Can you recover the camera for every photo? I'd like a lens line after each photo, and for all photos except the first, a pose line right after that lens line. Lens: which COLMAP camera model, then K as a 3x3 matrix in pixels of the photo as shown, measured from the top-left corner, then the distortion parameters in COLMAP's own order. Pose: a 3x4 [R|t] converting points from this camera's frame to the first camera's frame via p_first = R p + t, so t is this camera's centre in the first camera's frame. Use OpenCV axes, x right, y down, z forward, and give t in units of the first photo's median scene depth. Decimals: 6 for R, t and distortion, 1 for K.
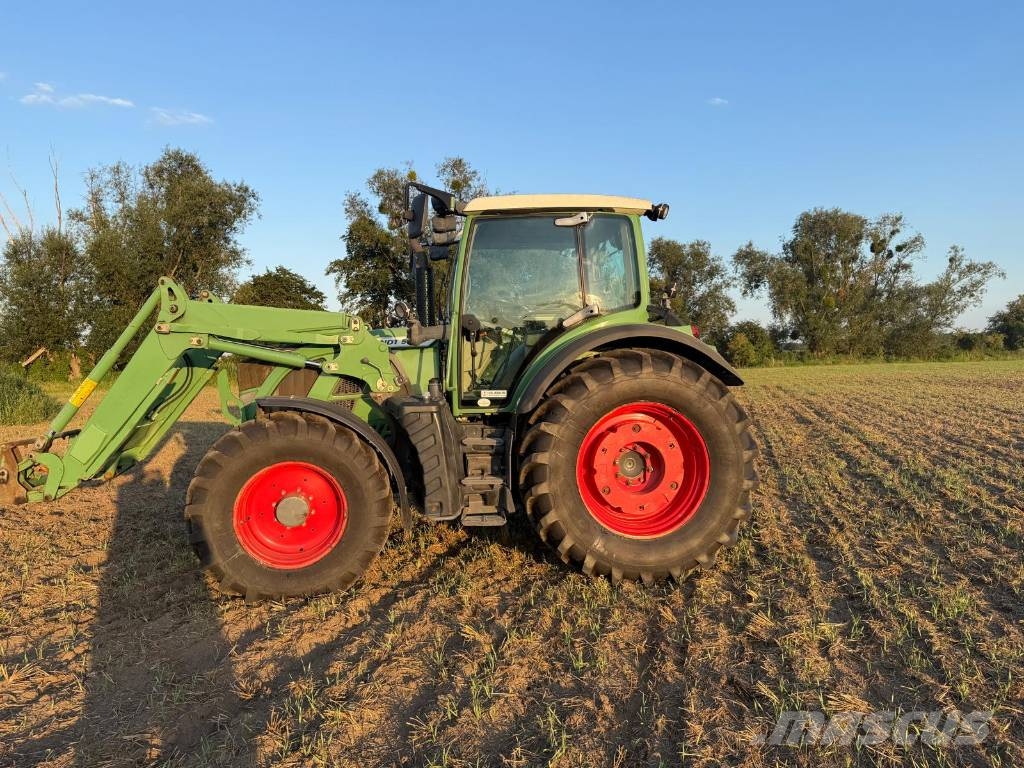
lens RADIAL K [[683.3, 0, 504.5], [0, 683.3, 387.4], [0, 0, 1]] dist [0.053162, -0.030407]
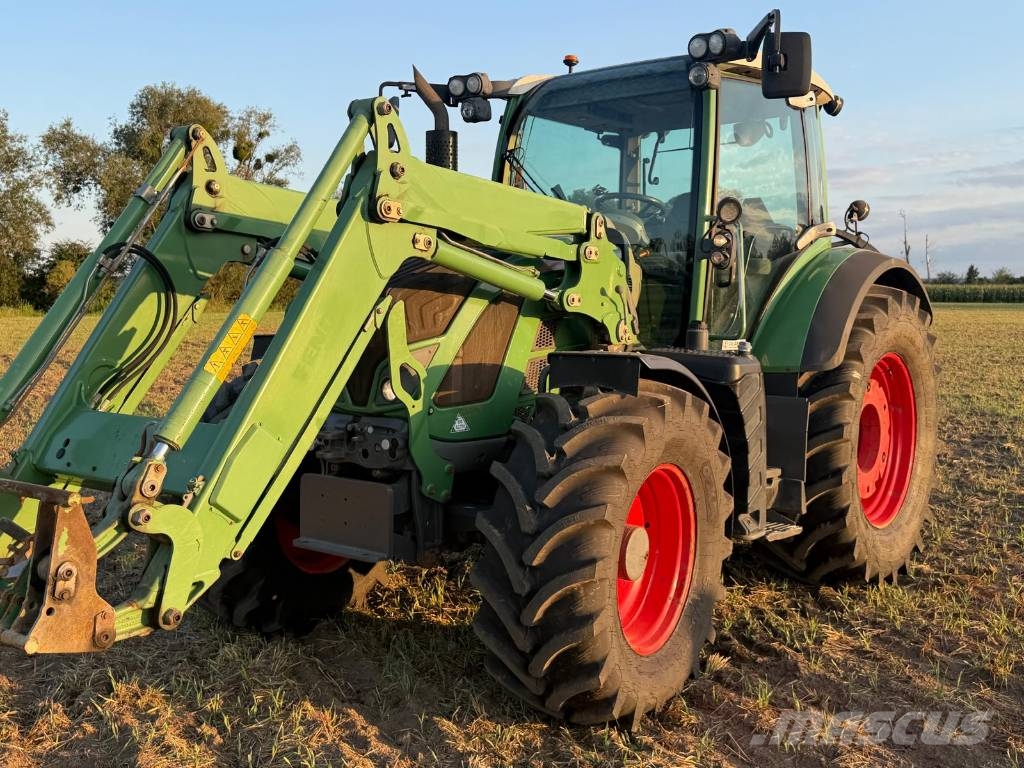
lens RADIAL K [[1028.6, 0, 504.5], [0, 1028.6, 380.7], [0, 0, 1]] dist [0.042634, 0.000000]
pose [[0.734188, -0.033054, 0.678141, -0.867906], [0.009726, 0.999224, 0.038173, 0.003869], [-0.678876, -0.021431, 0.733940, 0.410028]]
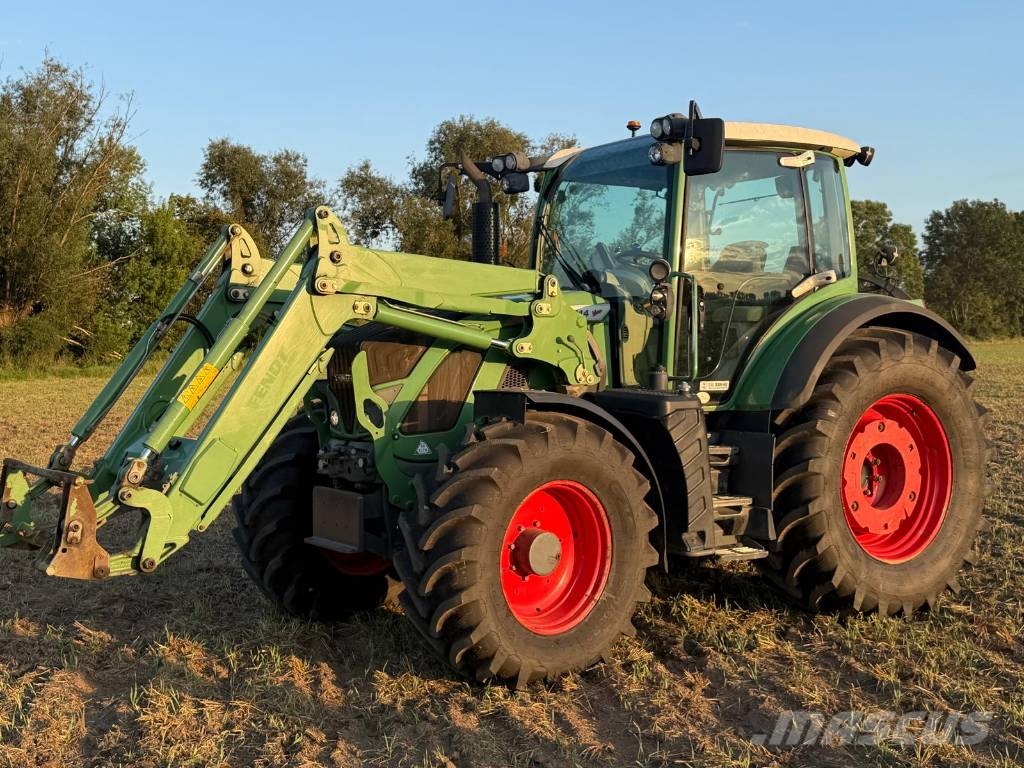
lens RADIAL K [[1191.0, 0, 489.5], [0, 1191.0, 391.1], [0, 0, 1]] dist [0.076651, 0.000000]
pose [[0.899956, -0.009913, 0.435869, -0.800464], [0.013558, 0.999894, -0.005253, 0.018846], [-0.435771, 0.010637, 0.899995, -0.061835]]
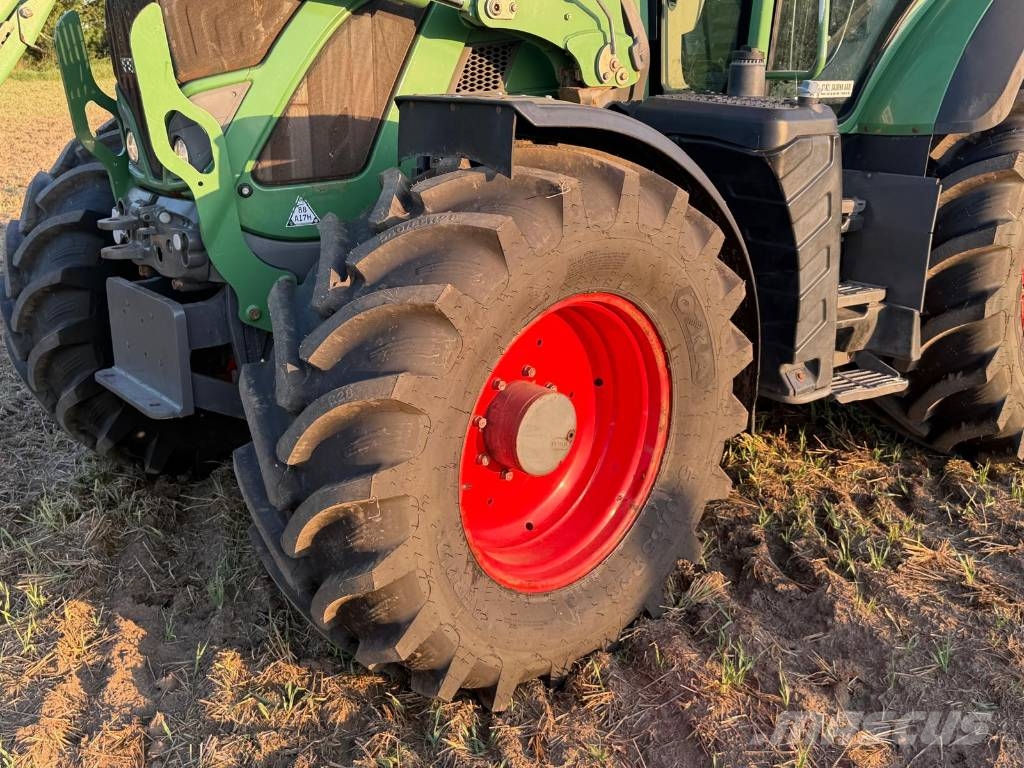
lens RADIAL K [[1054.5, 0, 515.4], [0, 1054.5, 388.2], [0, 0, 1]] dist [0.058558, 0.000000]
pose [[0.866607, -0.134881, 0.480416, -0.522770], [0.005762, 0.965415, 0.260655, 0.015032], [-0.498958, -0.223118, 0.837412, 0.506301]]
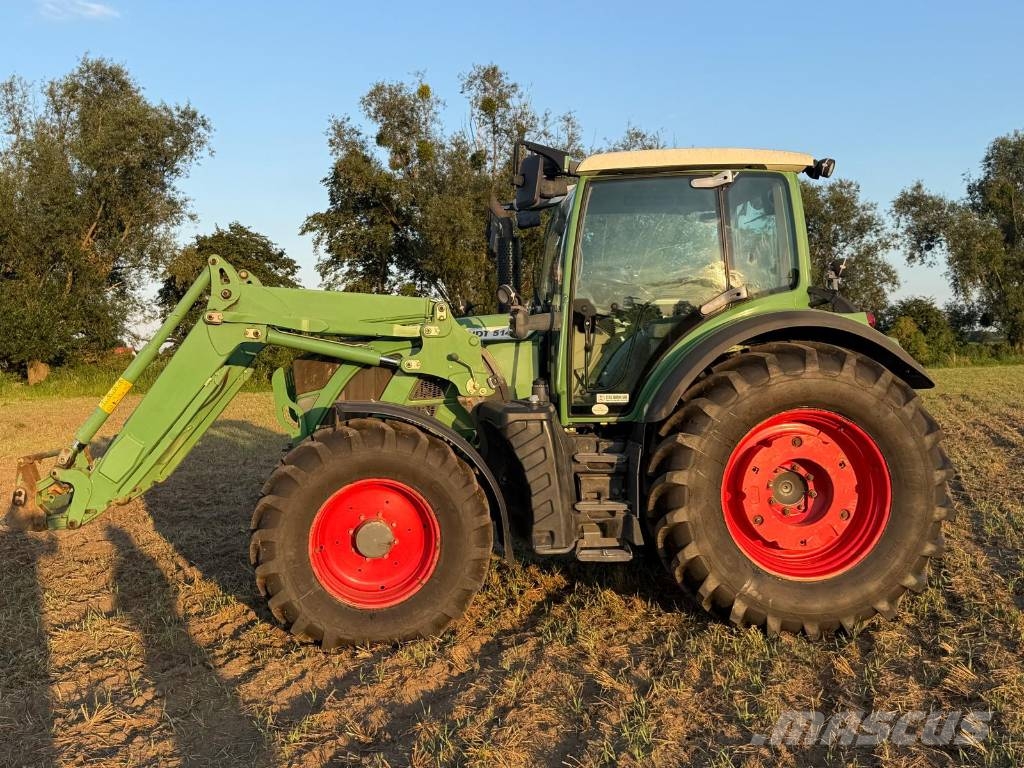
lens RADIAL K [[995.4, 0, 510.9], [0, 995.4, 387.5], [0, 0, 1]] dist [0.042183, 0.000000]
pose [[0.999053, 0.001296, -0.043484, -0.084665], [-0.001672, 0.999961, -0.008621, 0.007114], [0.043471, 0.008686, 0.999017, -0.166954]]
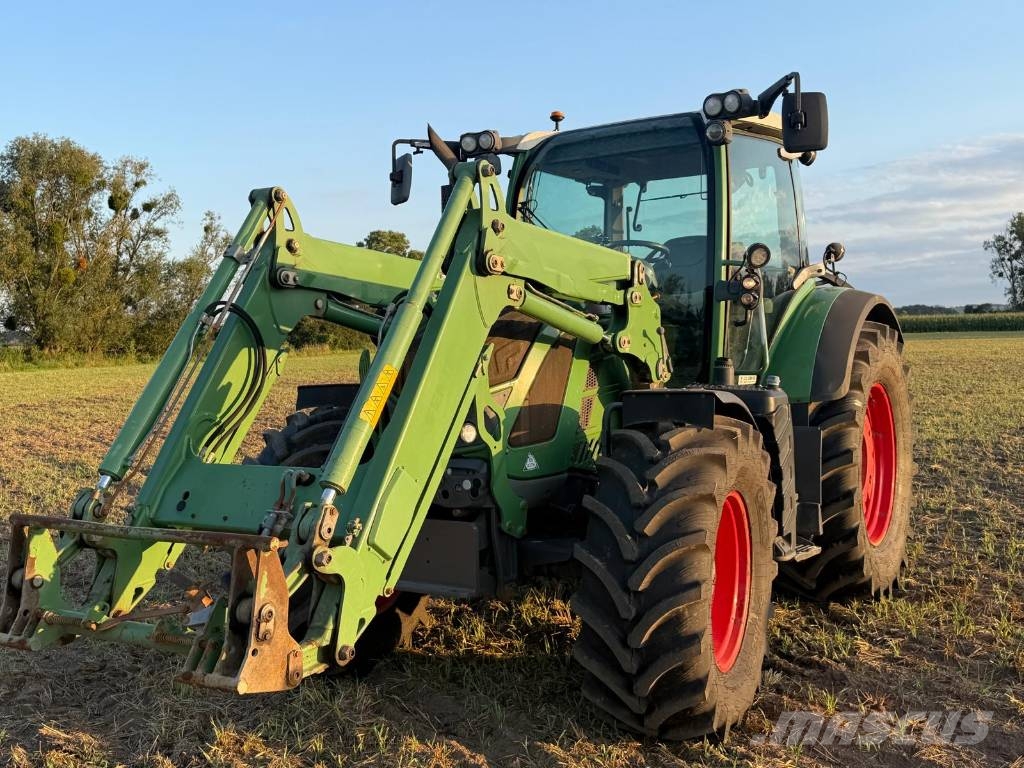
lens RADIAL K [[1028.6, 0, 496.4], [0, 1028.6, 385.7], [0, 0, 1]] dist [0.042634, 0.000000]
pose [[0.662494, -0.032246, 0.748372, -1.002140], [0.044312, 0.999010, 0.003818, 0.000121], [-0.747755, 0.030632, 0.663268, 0.479595]]
